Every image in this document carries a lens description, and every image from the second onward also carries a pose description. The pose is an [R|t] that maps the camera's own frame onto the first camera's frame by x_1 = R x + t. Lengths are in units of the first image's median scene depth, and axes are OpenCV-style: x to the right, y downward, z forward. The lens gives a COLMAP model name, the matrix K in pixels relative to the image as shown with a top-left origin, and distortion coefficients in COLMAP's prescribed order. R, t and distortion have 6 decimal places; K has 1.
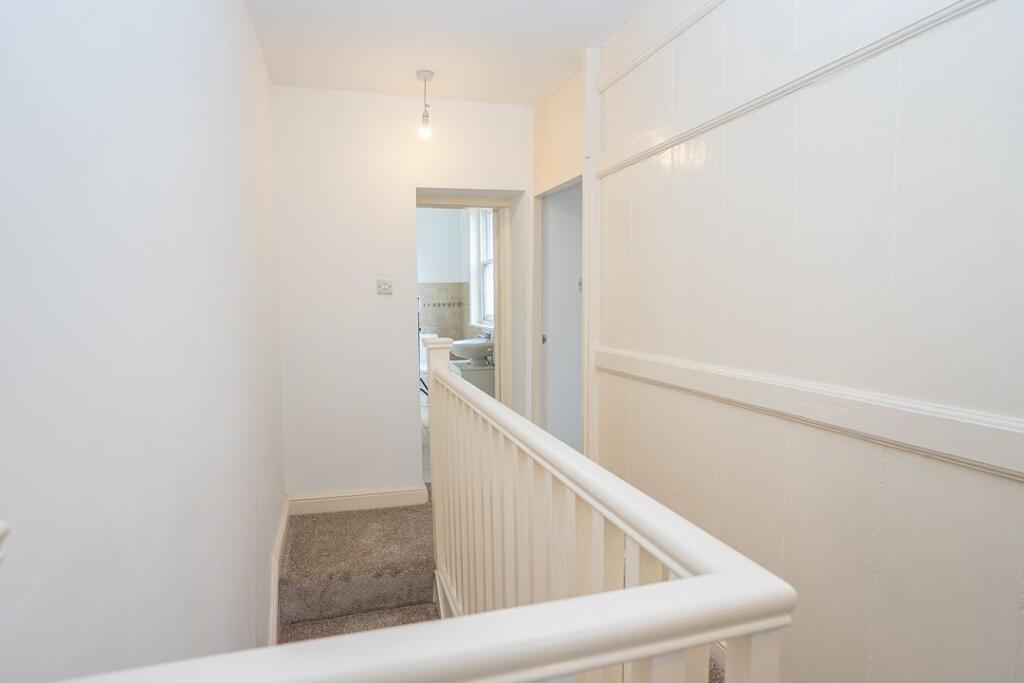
lens RADIAL K [[541.0, 0, 508.4], [0, 541.0, 338.3], [0, 0, 1]] dist [-0.083584, 0.041329]
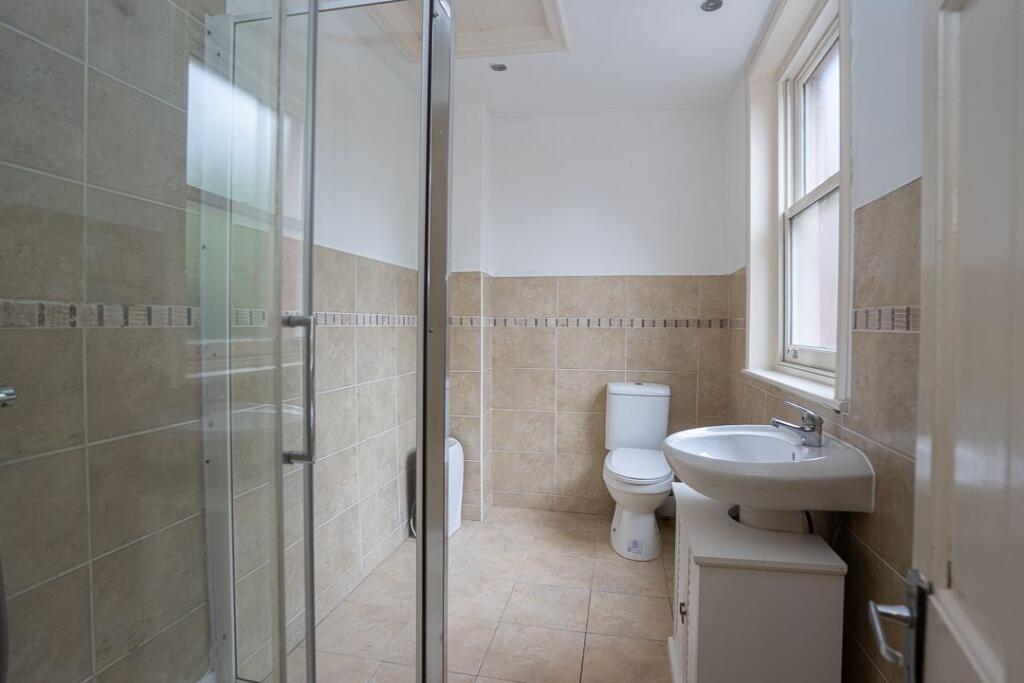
lens RADIAL K [[541.0, 0, 508.4], [0, 541.0, 338.3], [0, 0, 1]] dist [-0.083584, 0.041329]
pose [[0.881723, 0.024529, -0.471129, -0.038943], [-0.049411, 0.997956, -0.040514, -0.024157], [0.469172, 0.059001, 0.881134, 0.546493]]
